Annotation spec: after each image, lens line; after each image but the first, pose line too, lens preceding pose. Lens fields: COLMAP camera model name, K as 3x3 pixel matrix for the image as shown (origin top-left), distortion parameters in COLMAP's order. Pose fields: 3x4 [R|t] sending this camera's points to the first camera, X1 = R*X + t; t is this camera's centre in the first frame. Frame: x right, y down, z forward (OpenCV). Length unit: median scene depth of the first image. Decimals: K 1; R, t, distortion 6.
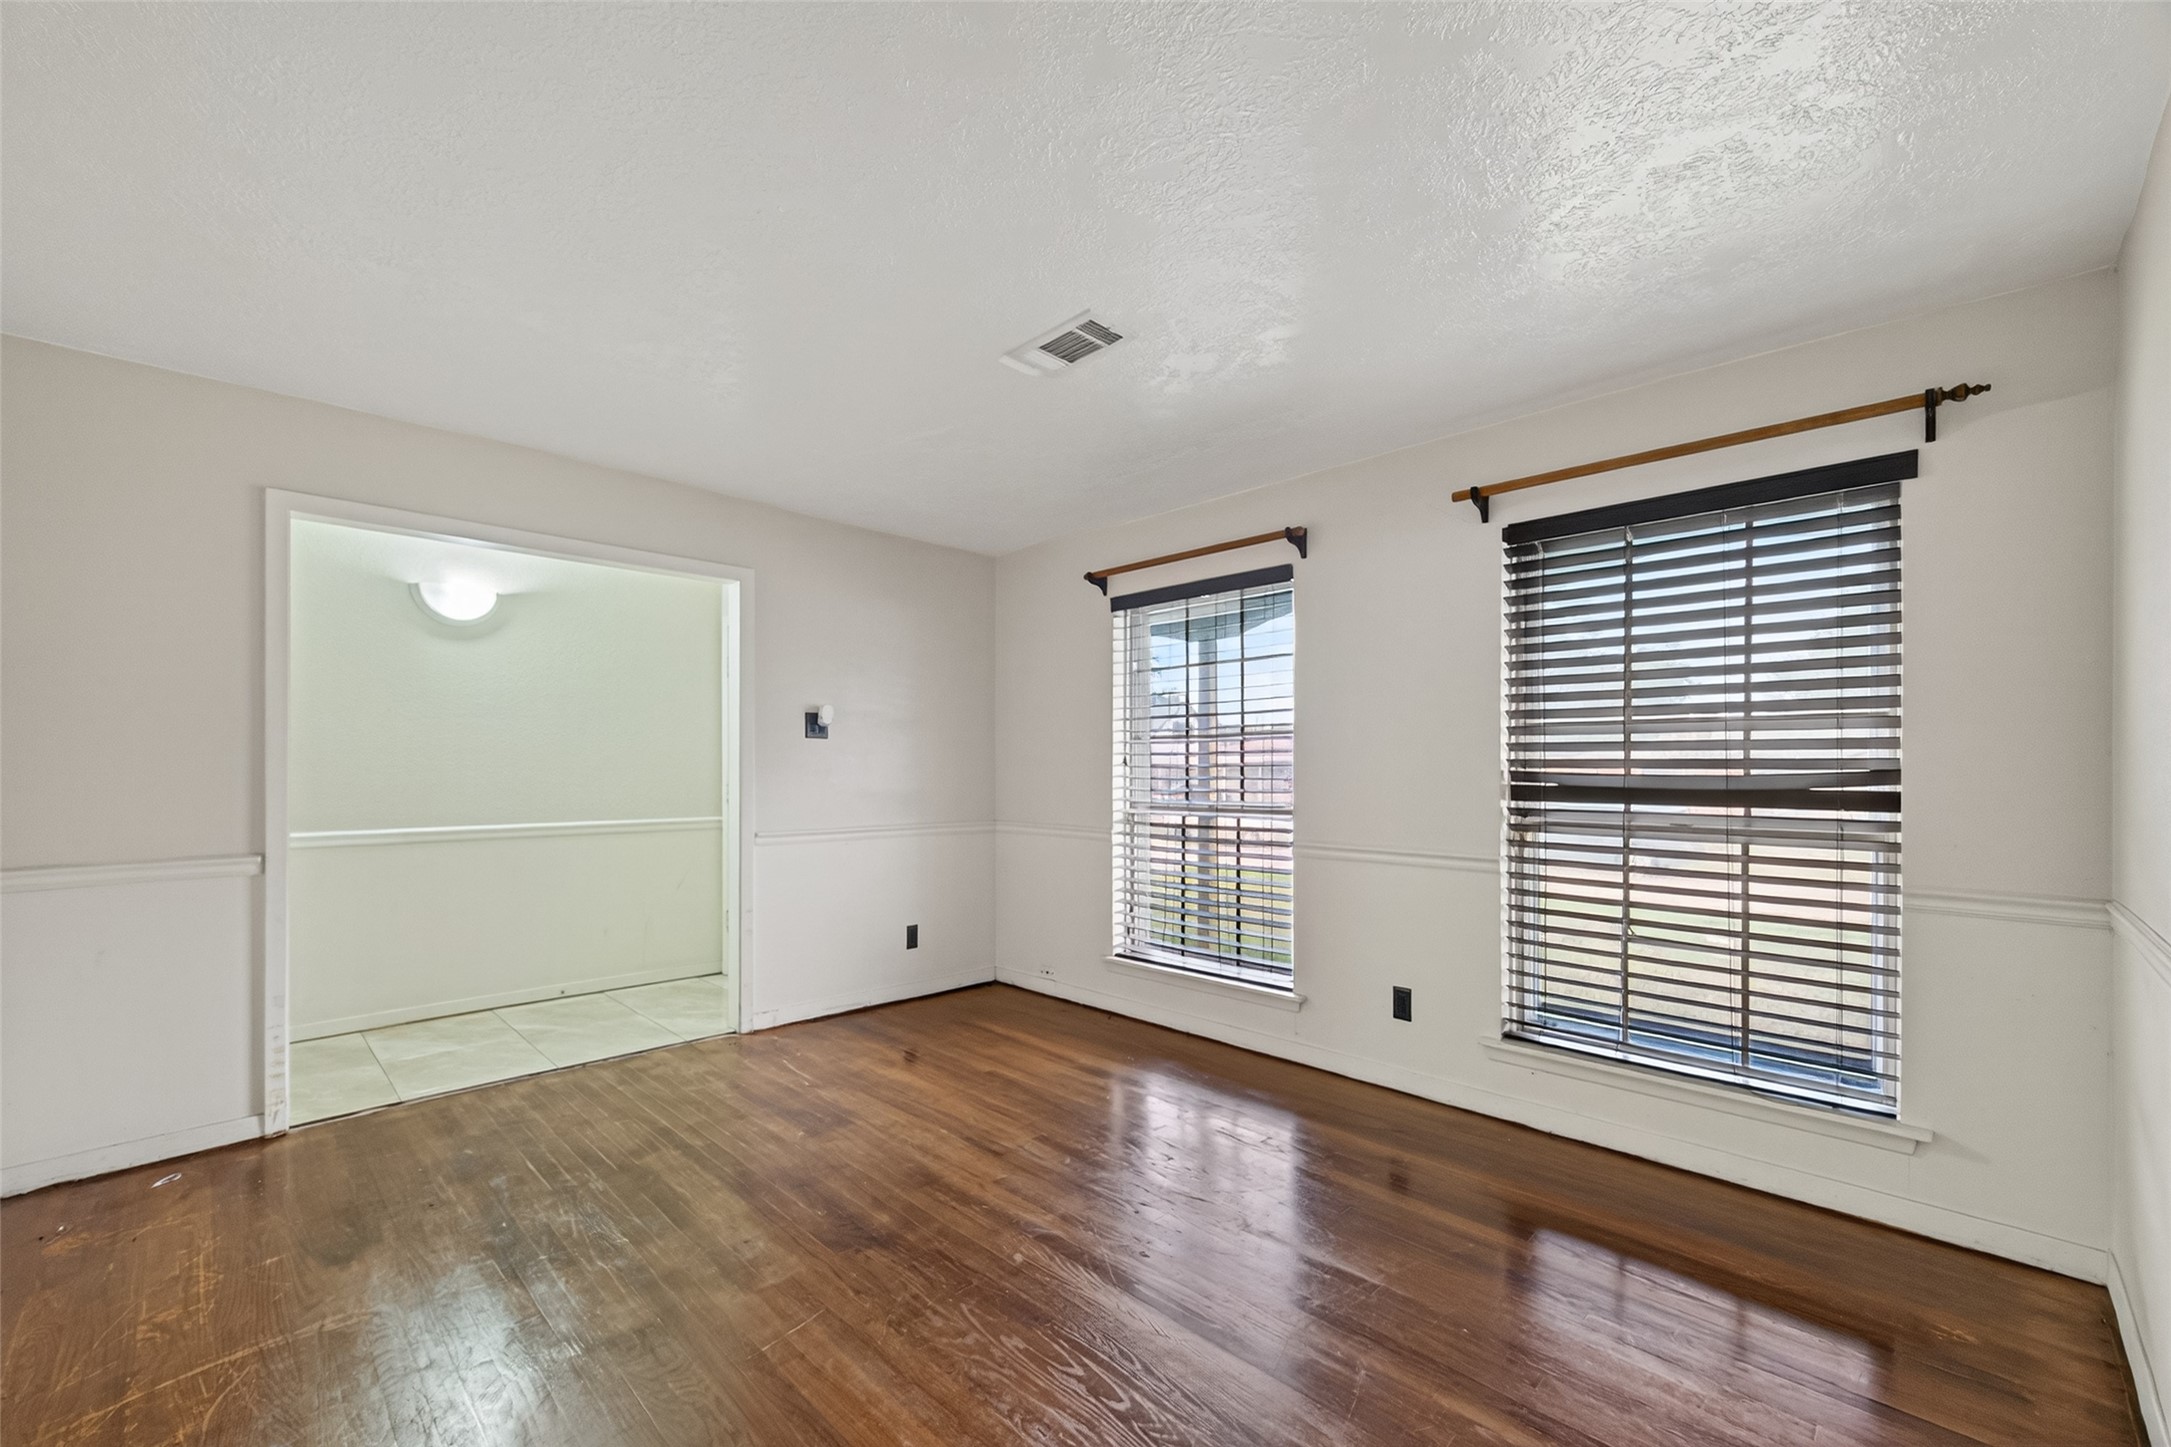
lens RADIAL K [[840.2, 0, 1094.5], [0, 840.2, 777.8], [0, 0, 1]] dist [0.001166, -0.000230]
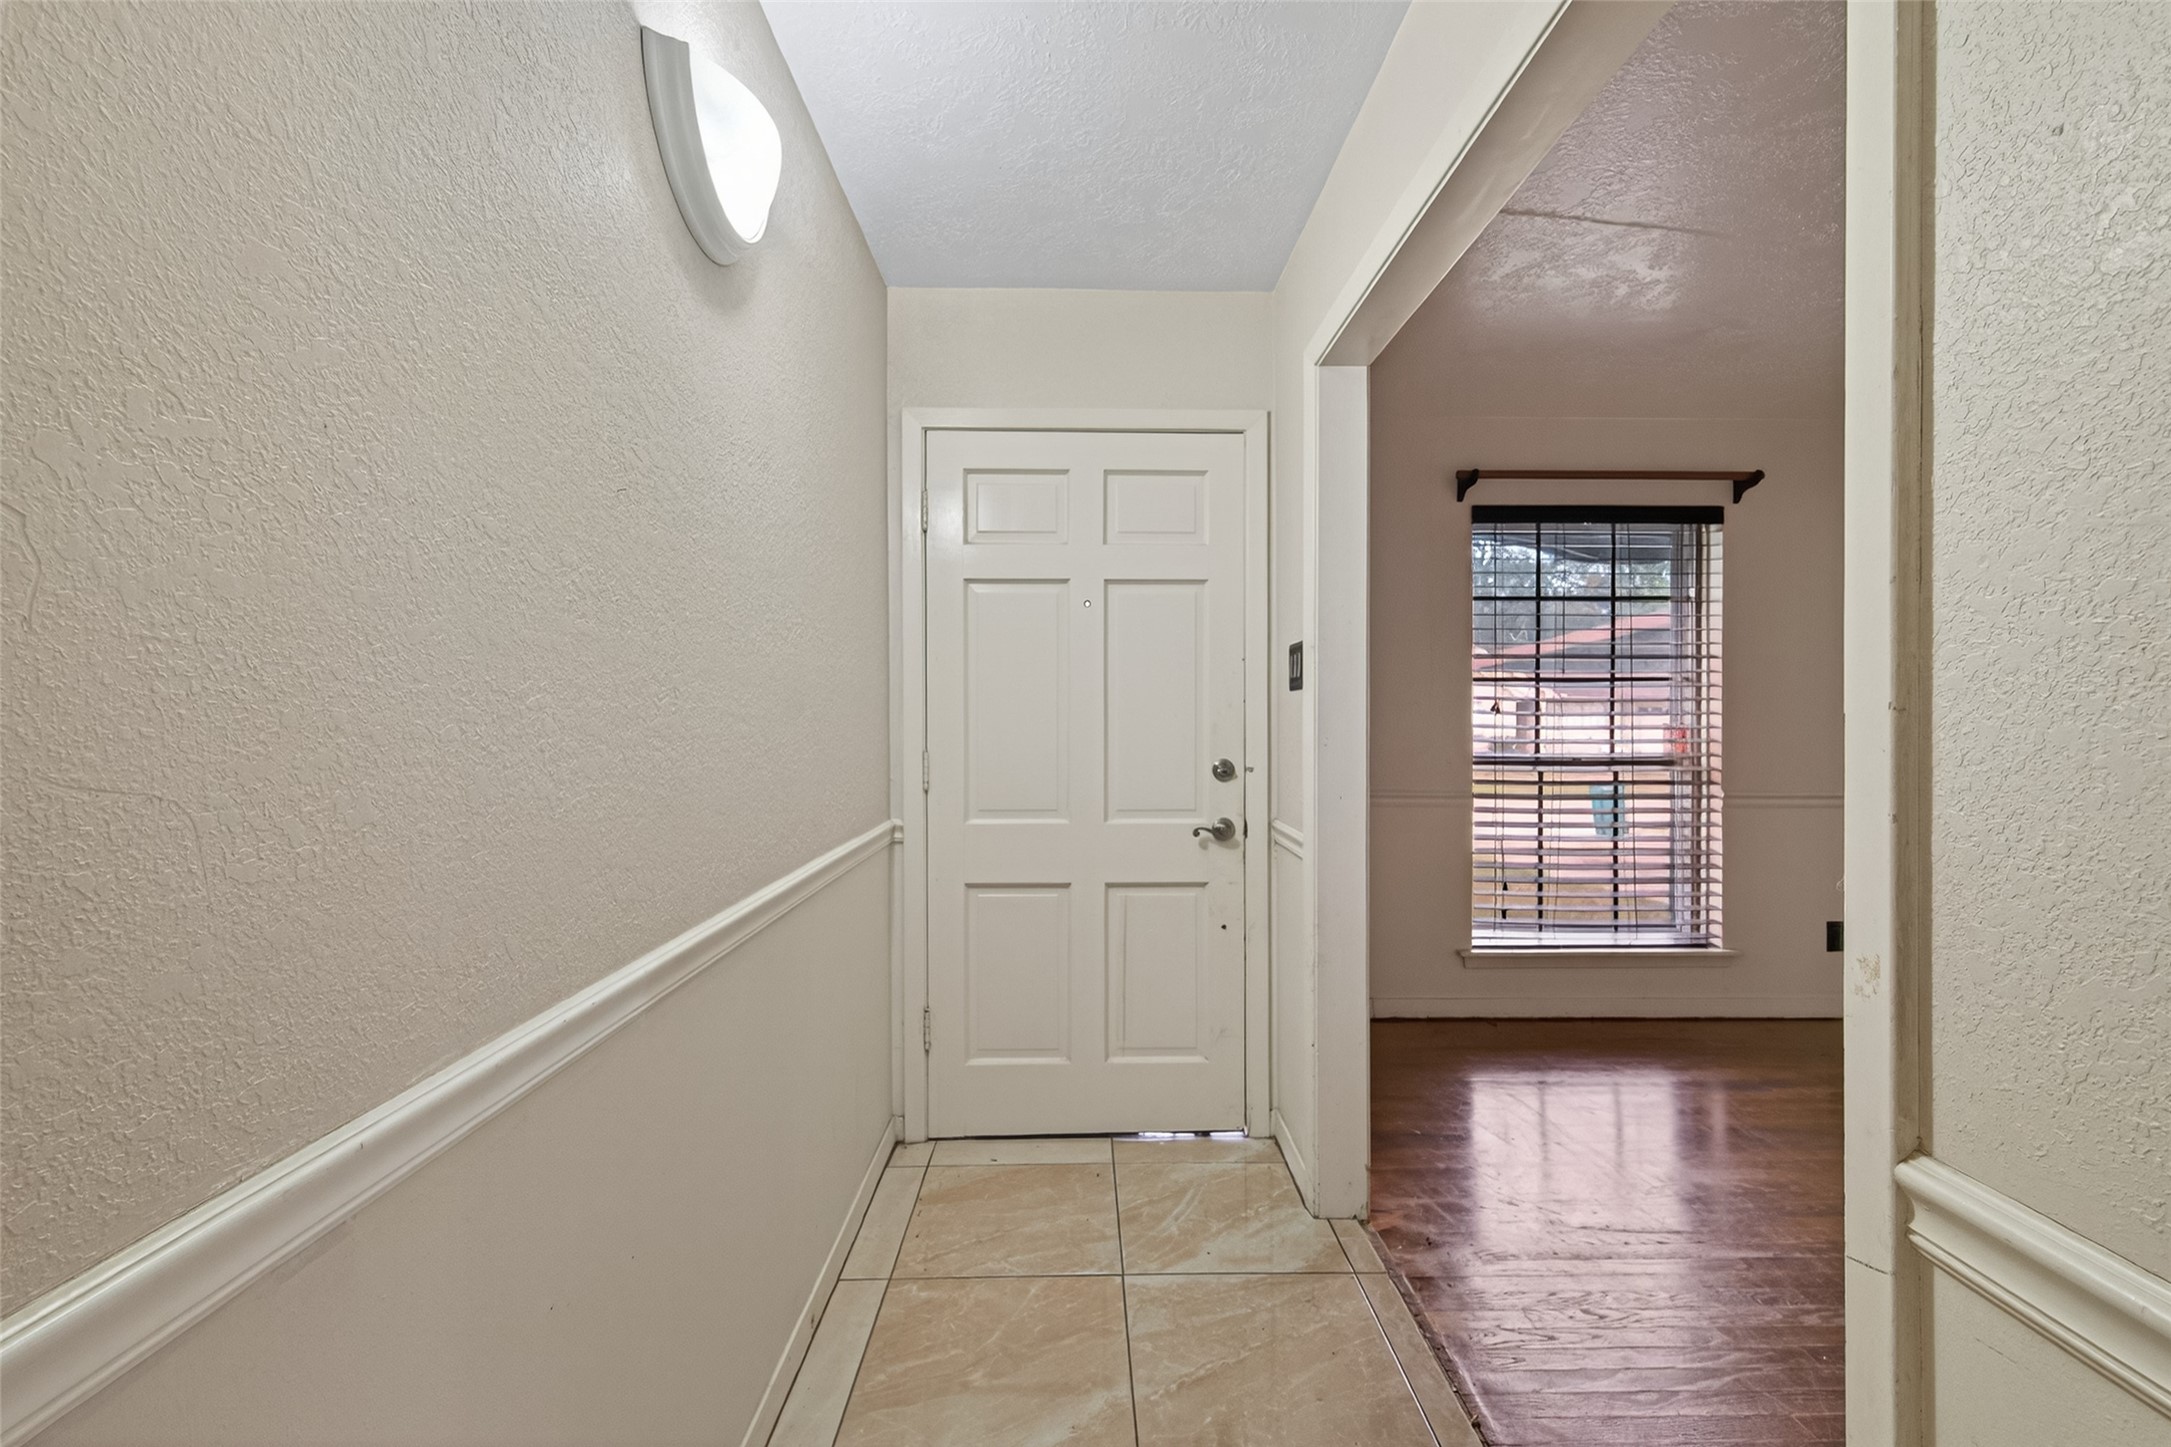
lens RADIAL K [[783.6, 0, 1081.3], [0, 783.6, 715.6], [0, 0, 1]] dist [0.000825, -0.000011]
pose [[0.718629, 0.002486, 0.695389, -1.413815], [0.004181, 0.999960, -0.007895, -0.013491], [-0.695381, 0.008581, 0.718590, 1.312210]]
